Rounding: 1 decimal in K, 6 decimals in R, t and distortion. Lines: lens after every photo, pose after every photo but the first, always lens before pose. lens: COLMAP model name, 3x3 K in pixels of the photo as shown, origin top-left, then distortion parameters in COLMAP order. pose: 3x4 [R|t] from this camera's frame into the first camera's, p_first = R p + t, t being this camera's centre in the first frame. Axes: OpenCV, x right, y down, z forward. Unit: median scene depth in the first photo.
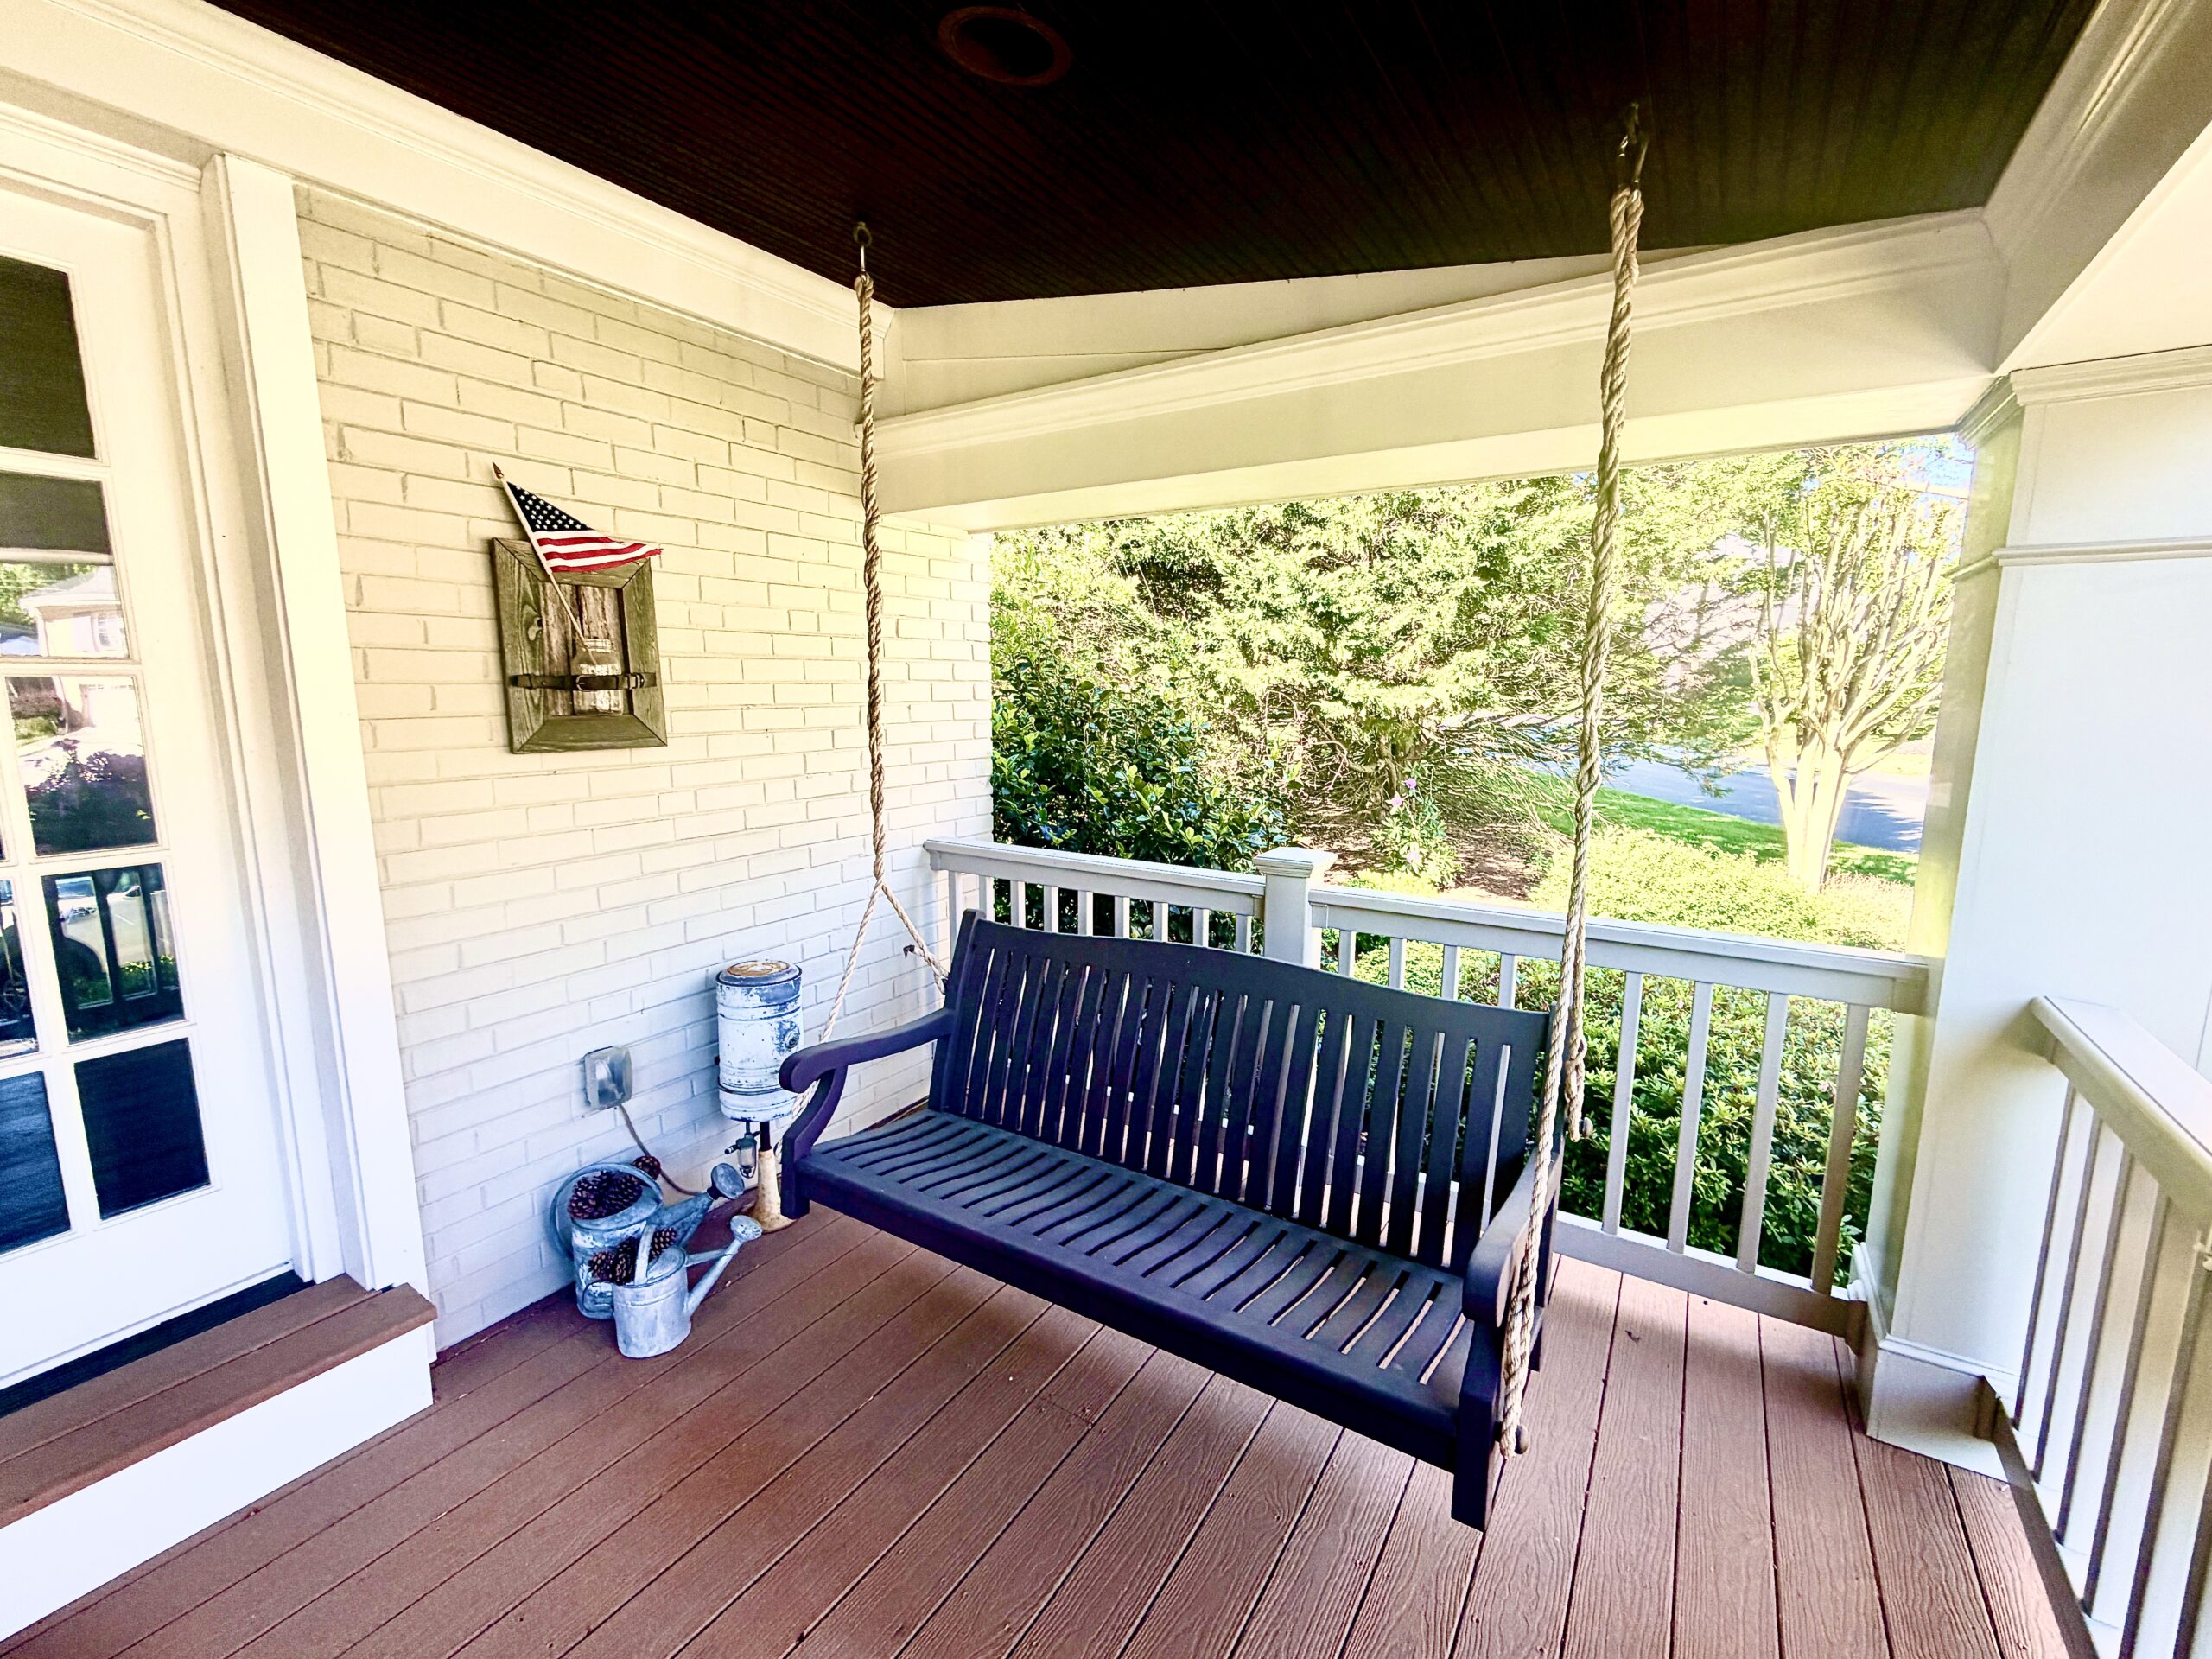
lens RADIAL K [[960.8, 0, 1106.0], [0, 960.8, 829.5], [0, 0, 1]] dist [-0.000119, -0.000106]
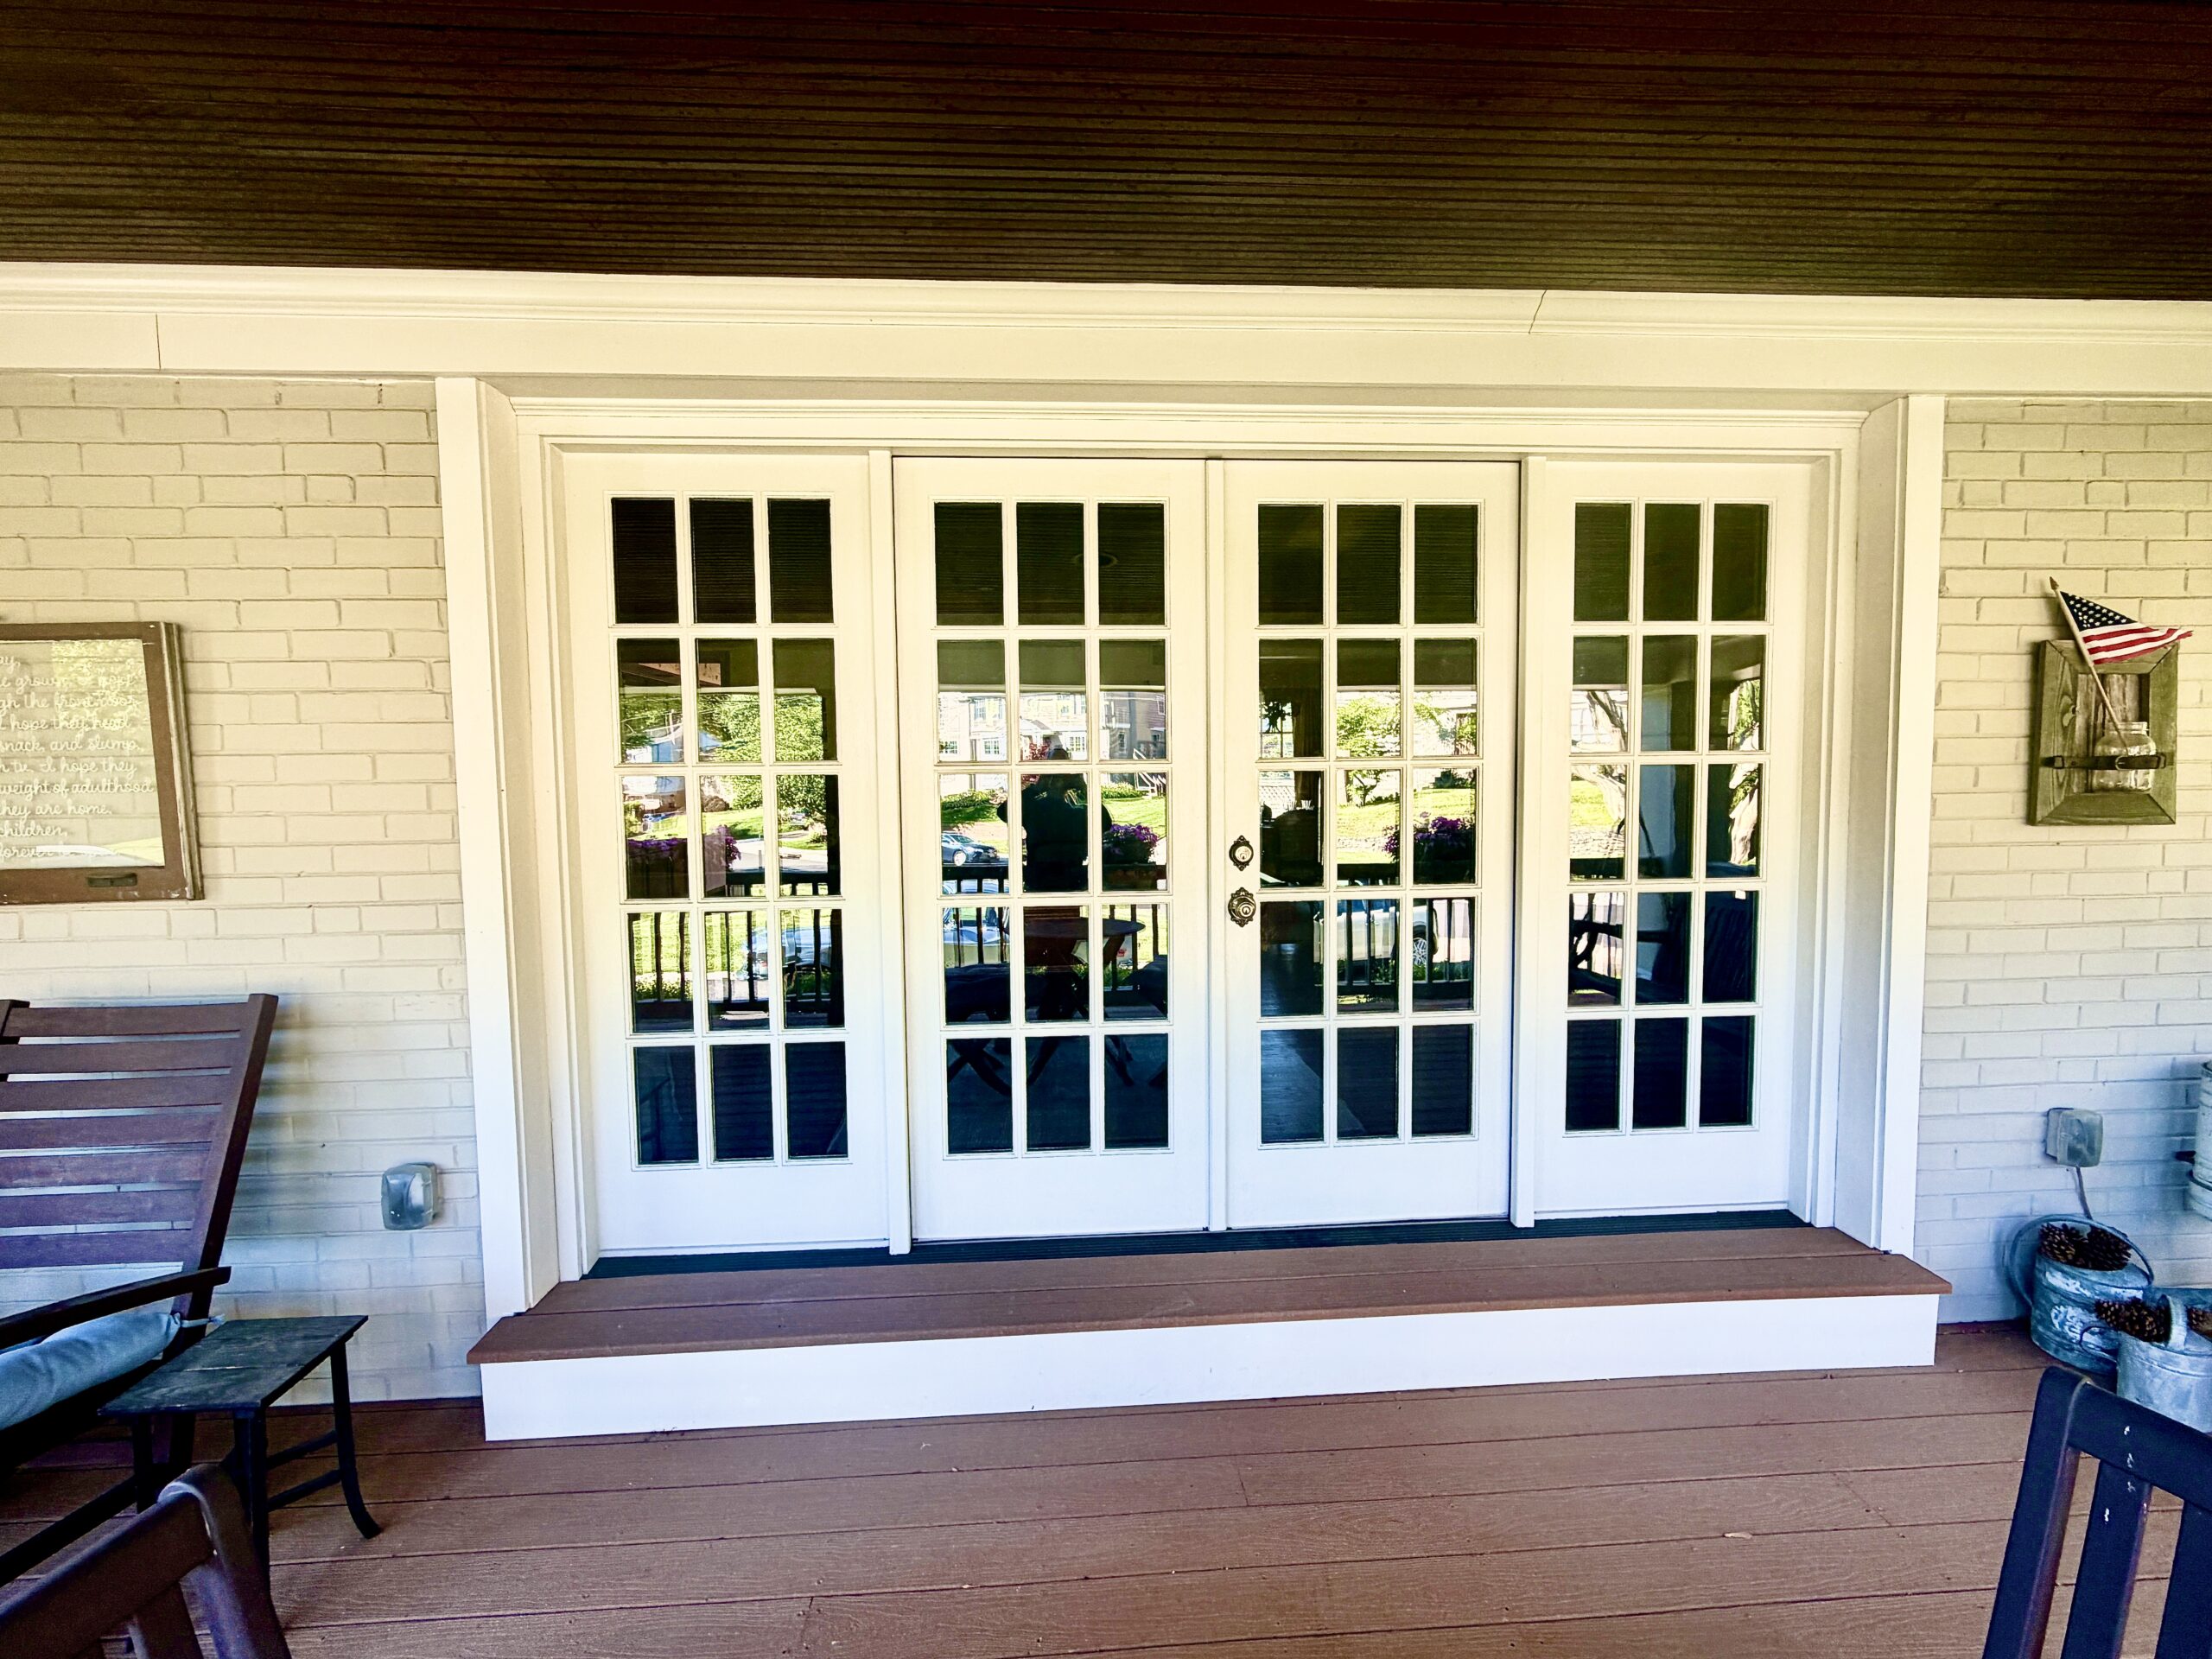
lens RADIAL K [[948.9, 0, 1106.0], [0, 948.9, 829.5], [0, 0, 1]] dist [0.000263, 0.000173]
pose [[0.586824, 0.039096, -0.808770, -0.350079], [-0.110171, 0.993400, -0.031917, 0.083158], [0.802184, 0.107833, 0.587258, -0.542555]]
